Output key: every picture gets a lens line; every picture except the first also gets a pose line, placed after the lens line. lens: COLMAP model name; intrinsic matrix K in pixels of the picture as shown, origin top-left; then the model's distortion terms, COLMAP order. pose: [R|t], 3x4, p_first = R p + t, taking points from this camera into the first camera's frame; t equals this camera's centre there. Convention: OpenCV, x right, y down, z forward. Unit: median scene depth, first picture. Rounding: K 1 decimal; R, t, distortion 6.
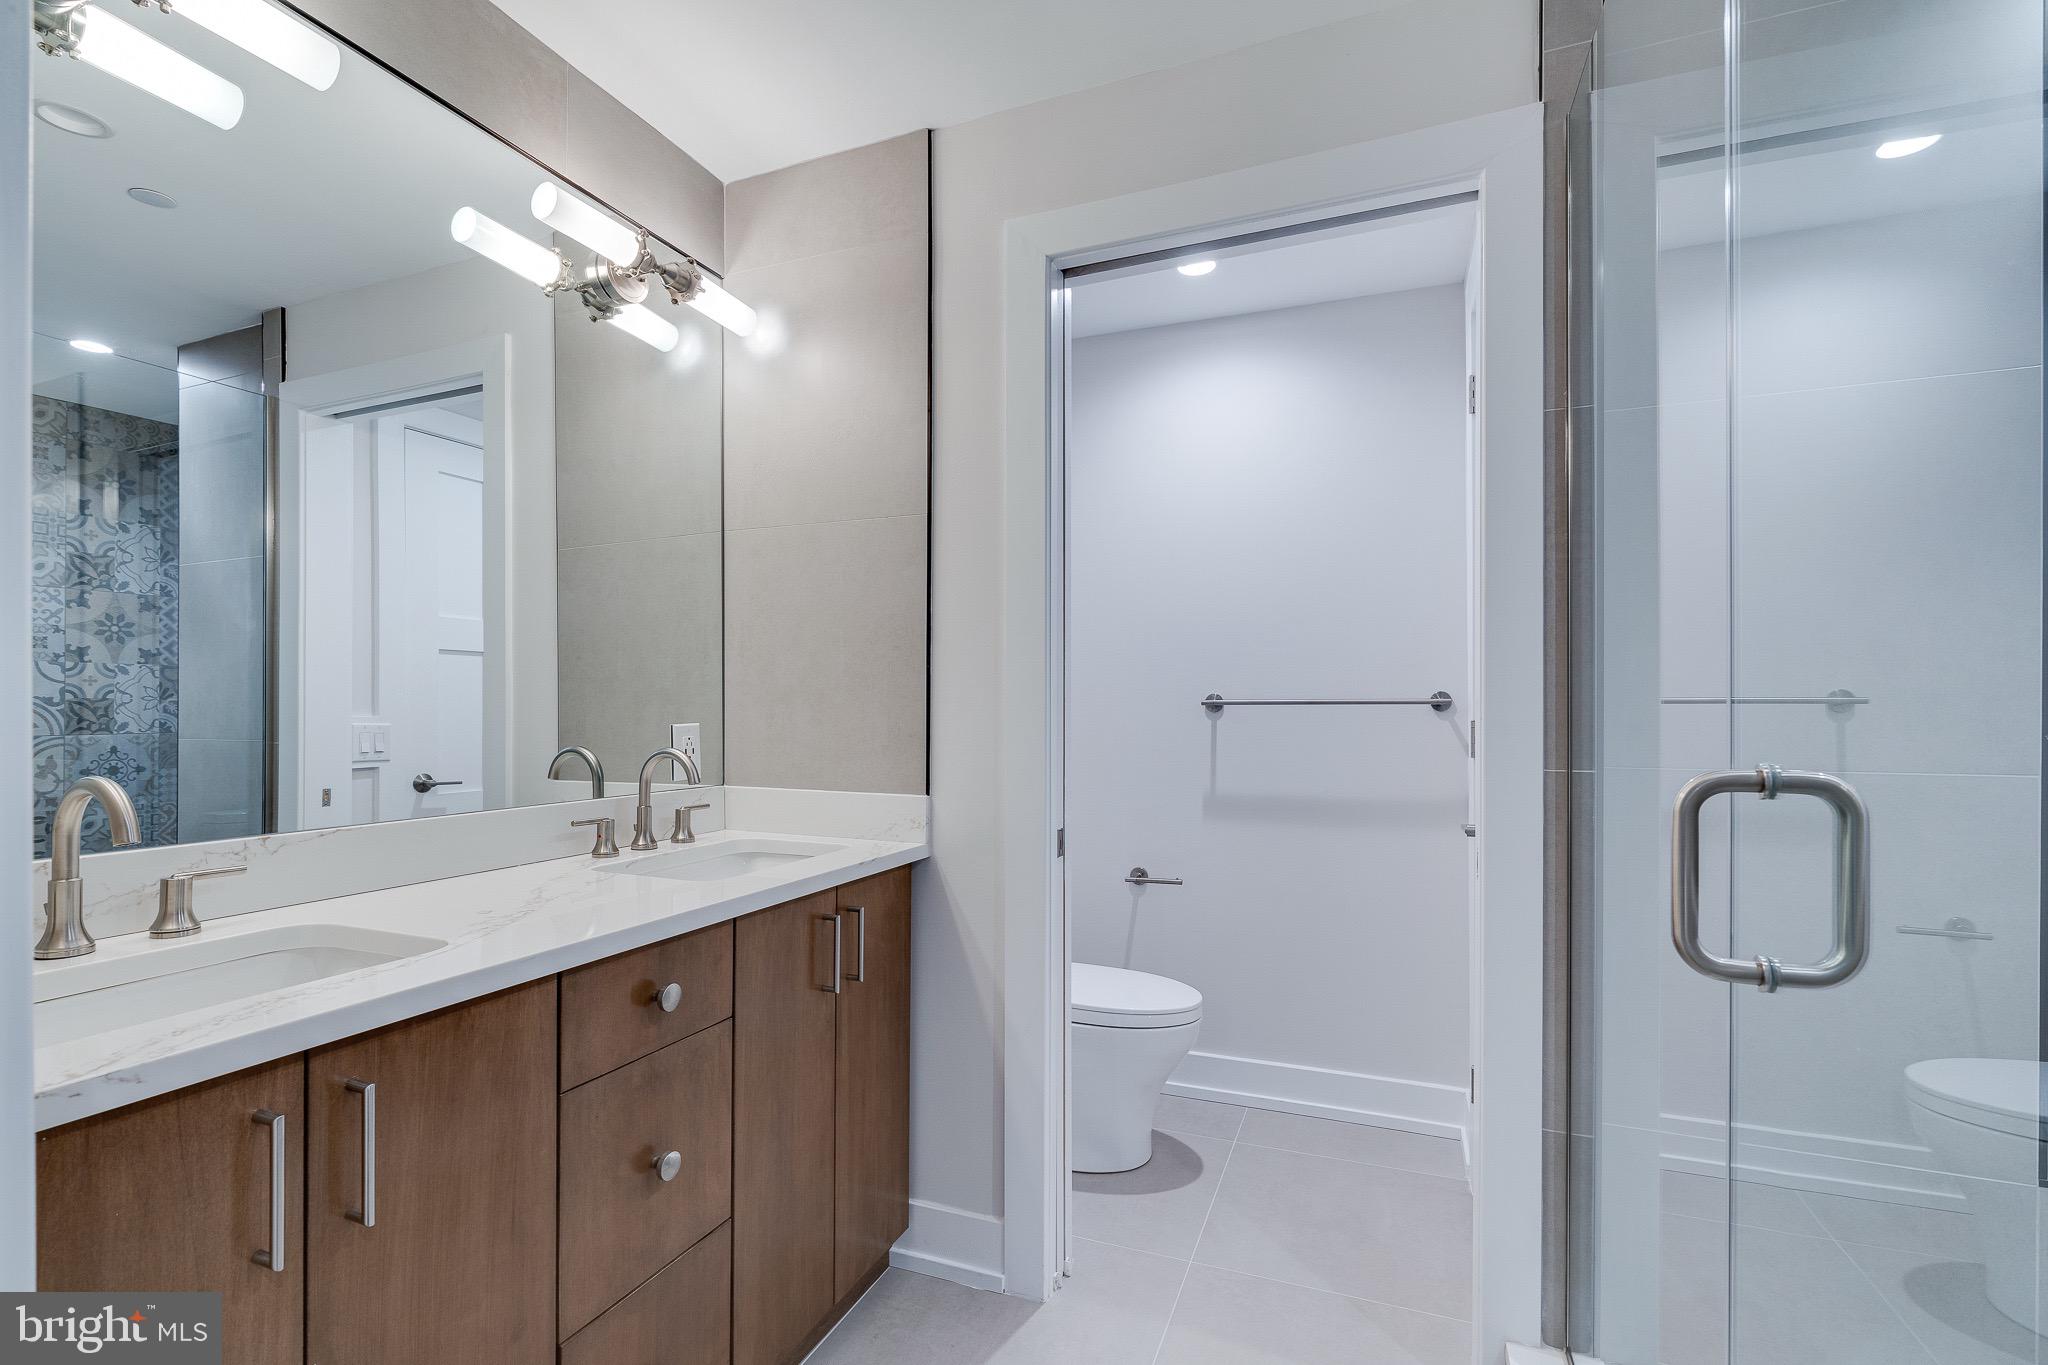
lens RADIAL K [[927.8, 0, 1024.9], [0, 927.8, 706.8], [0, 0, 1]] dist [-0.012915, 0.004550]
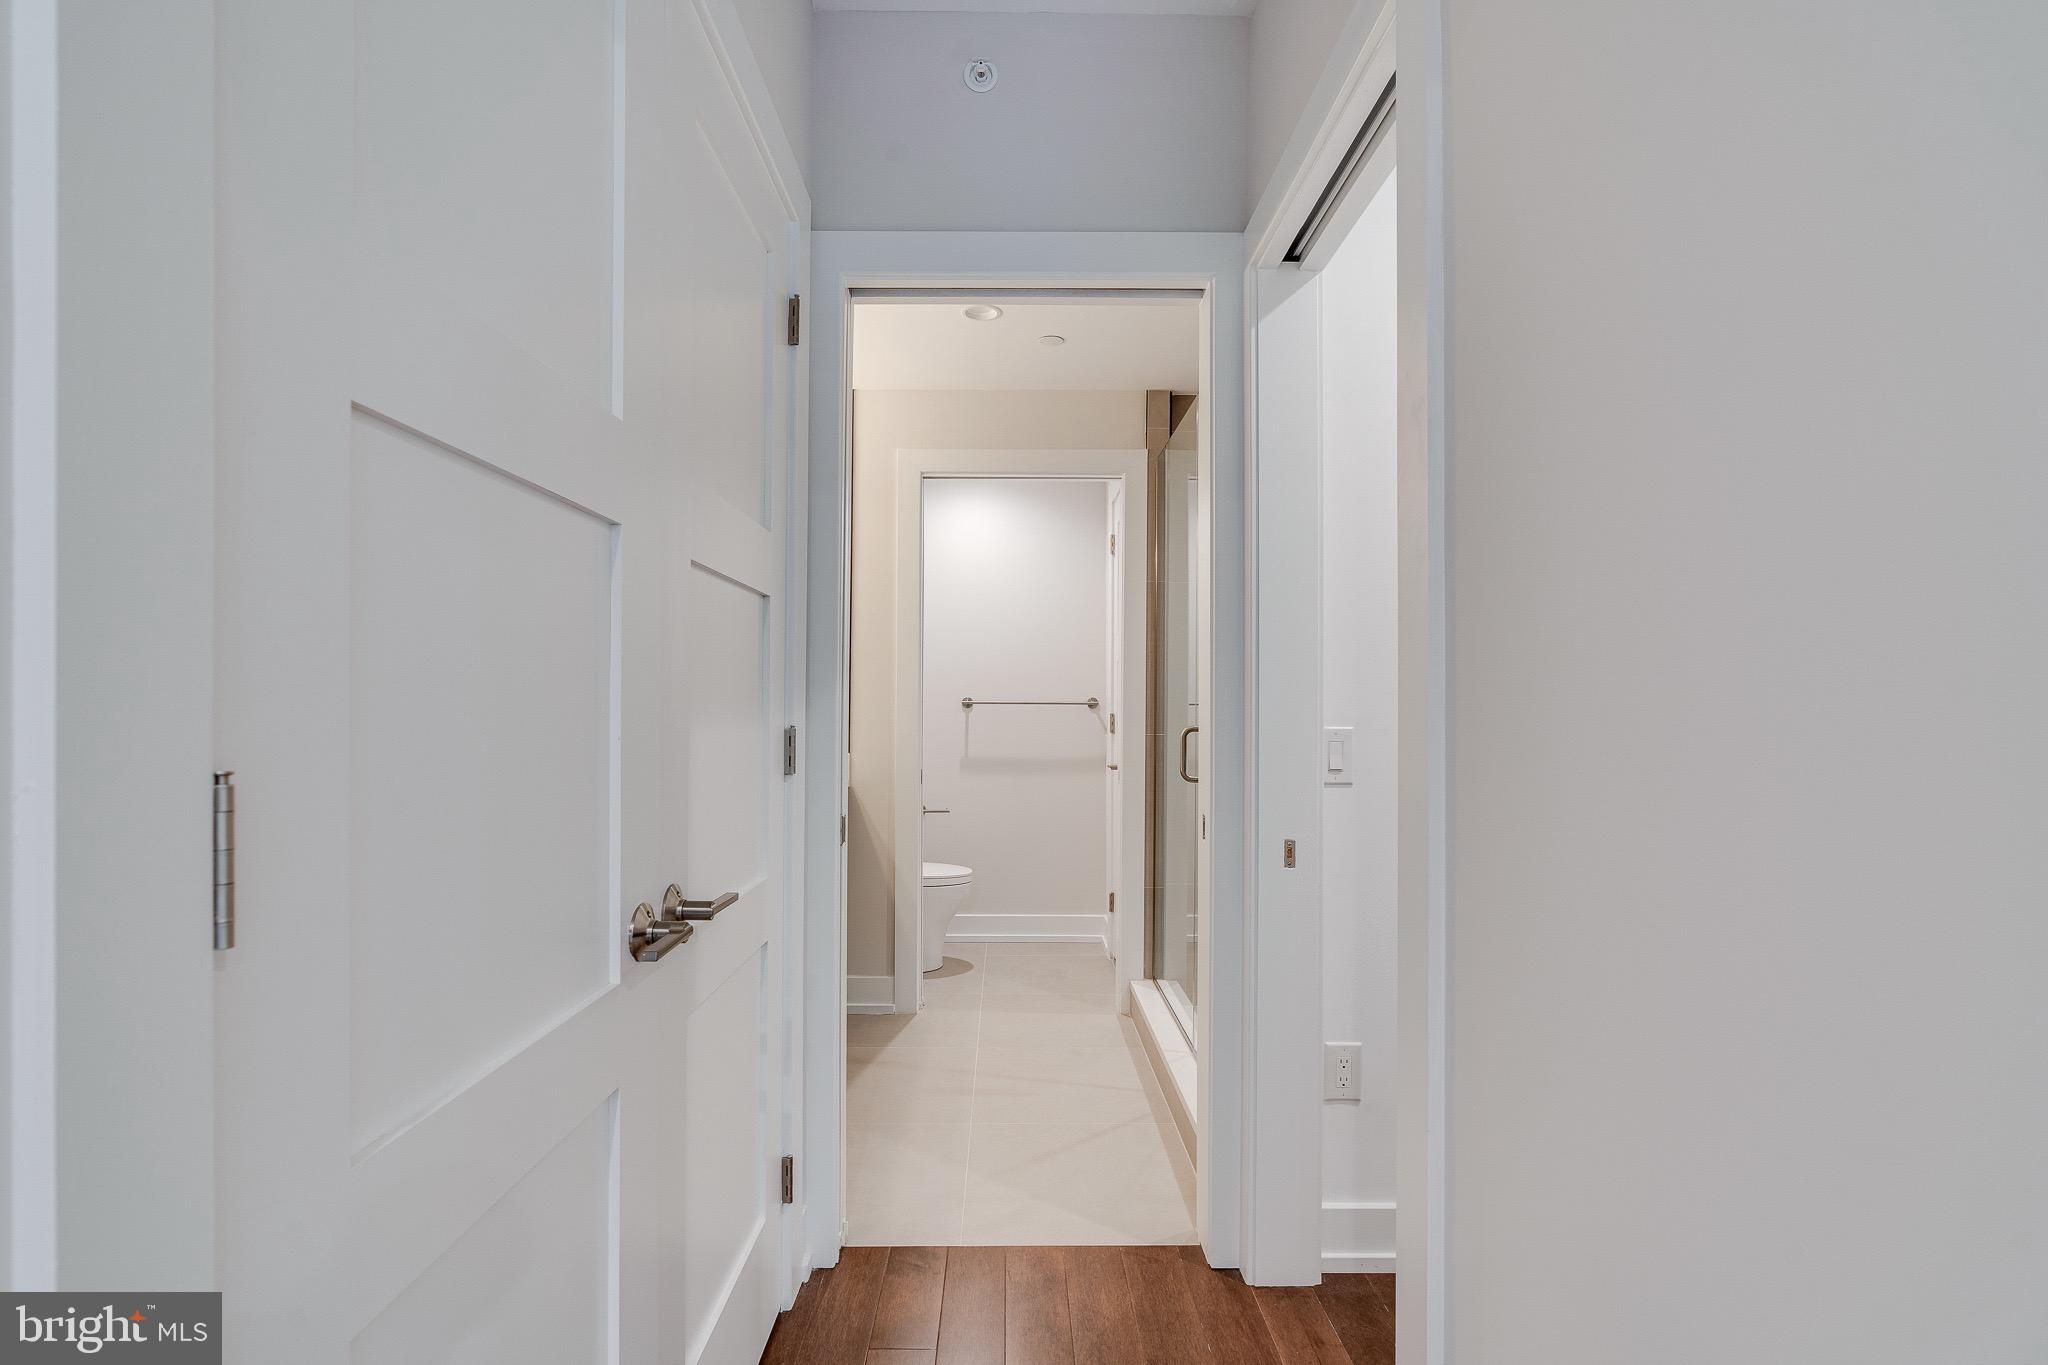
lens RADIAL K [[927.8, 0, 1024.9], [0, 927.8, 706.8], [0, 0, 1]] dist [-0.012915, 0.004550]
pose [[0.923348, 0.004862, 0.383934, -0.502547], [-0.006196, 0.999978, 0.002238, -0.001815], [-0.383915, -0.004445, 0.923358, -0.848333]]
